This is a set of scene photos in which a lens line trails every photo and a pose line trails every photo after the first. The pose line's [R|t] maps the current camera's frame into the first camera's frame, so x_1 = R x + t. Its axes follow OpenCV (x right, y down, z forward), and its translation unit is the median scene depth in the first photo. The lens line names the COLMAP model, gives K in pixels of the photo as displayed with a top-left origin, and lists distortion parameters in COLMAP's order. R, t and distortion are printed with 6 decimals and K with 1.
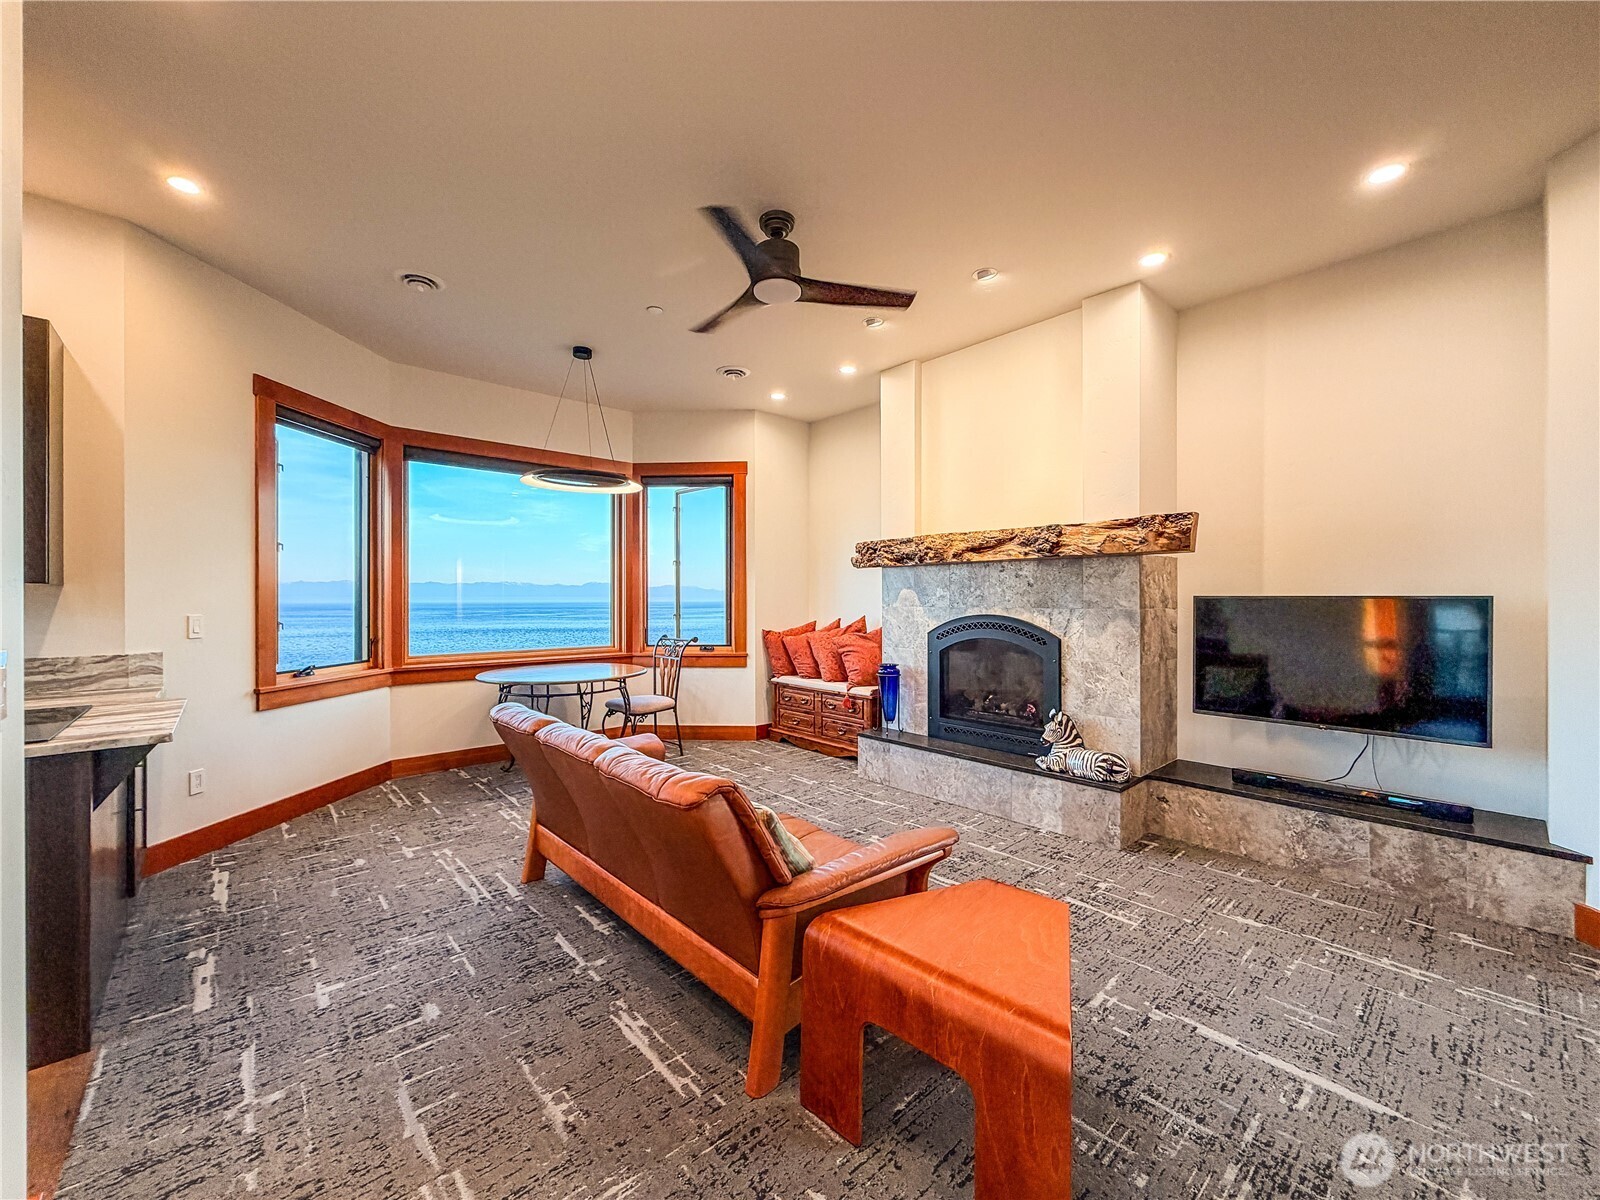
lens RADIAL K [[638.8, 0, 803.6], [0, 638.8, 597.7], [0, 0, 1]] dist [0.003039, 0.000426]
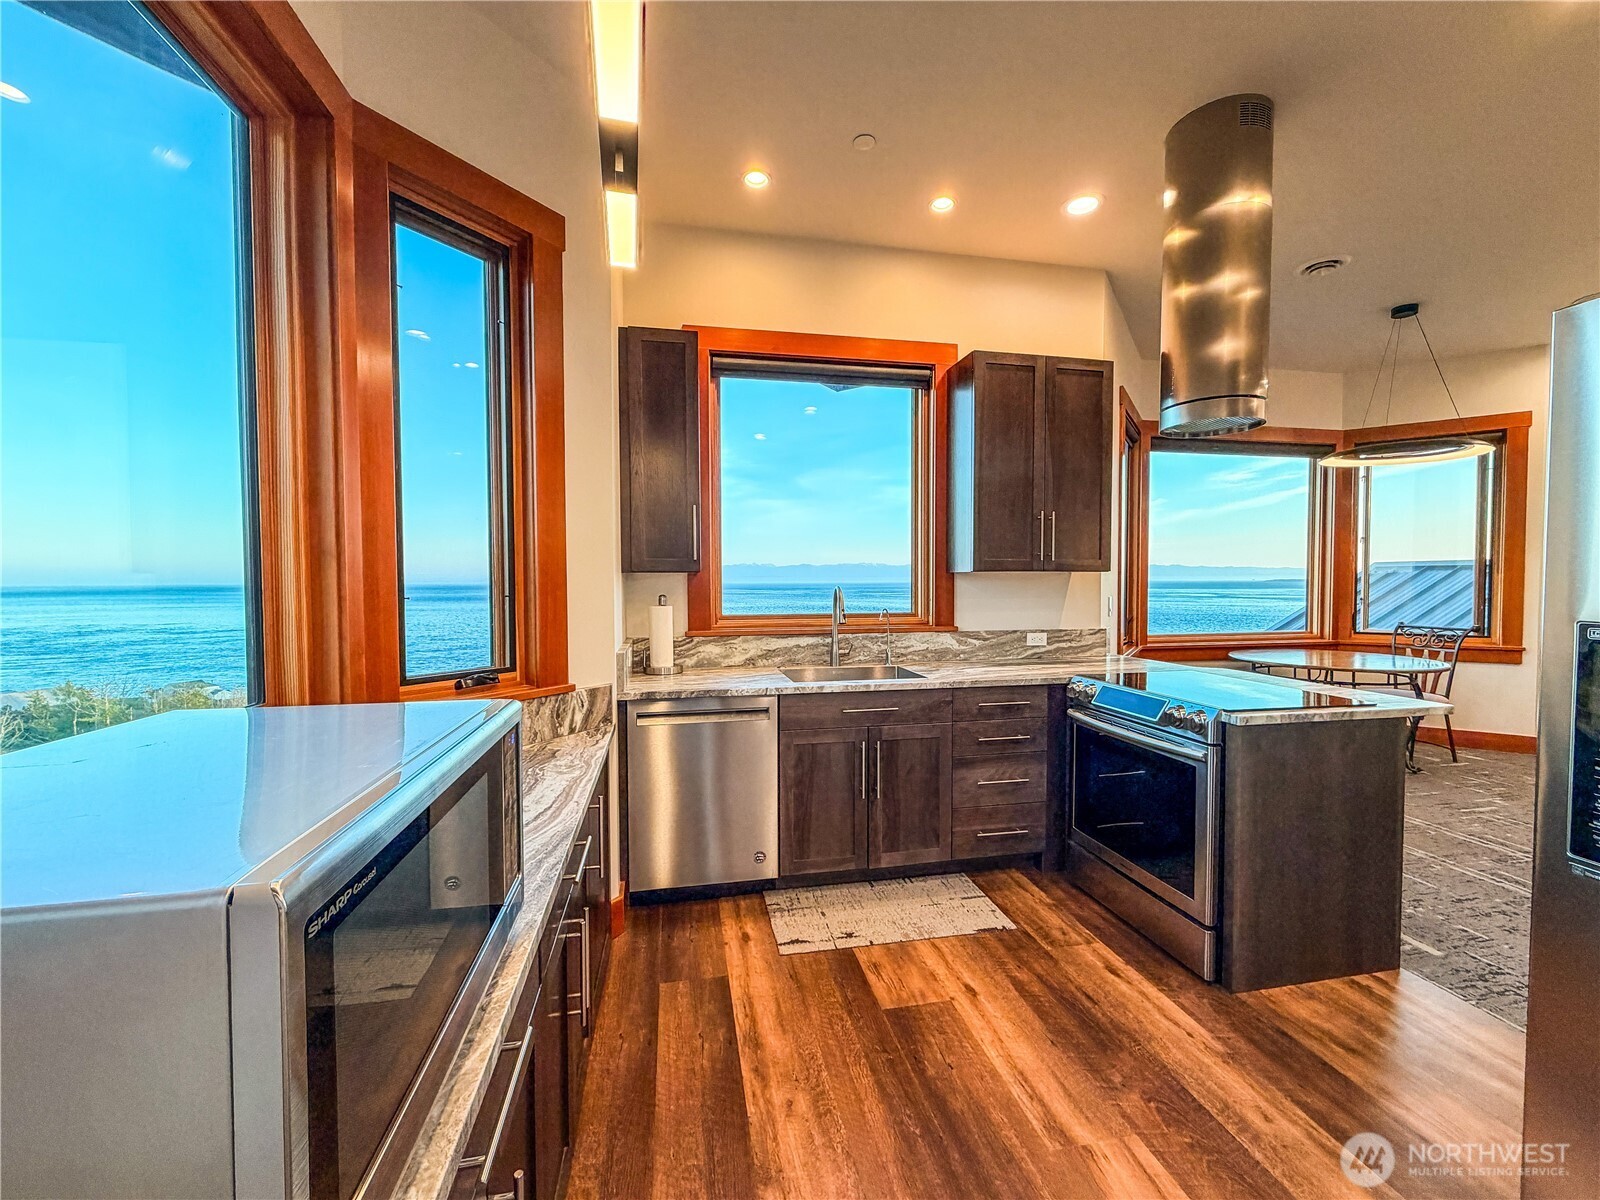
lens RADIAL K [[638.8, 0, 802.0], [0, 638.8, 602.9], [0, 0, 1]] dist [0.003039, 0.000426]
pose [[0.866781, 0.017441, -0.498384, -0.482769], [0.002498, 0.999224, 0.039313, -0.005217], [0.498683, -0.035321, 0.866064, -0.177883]]
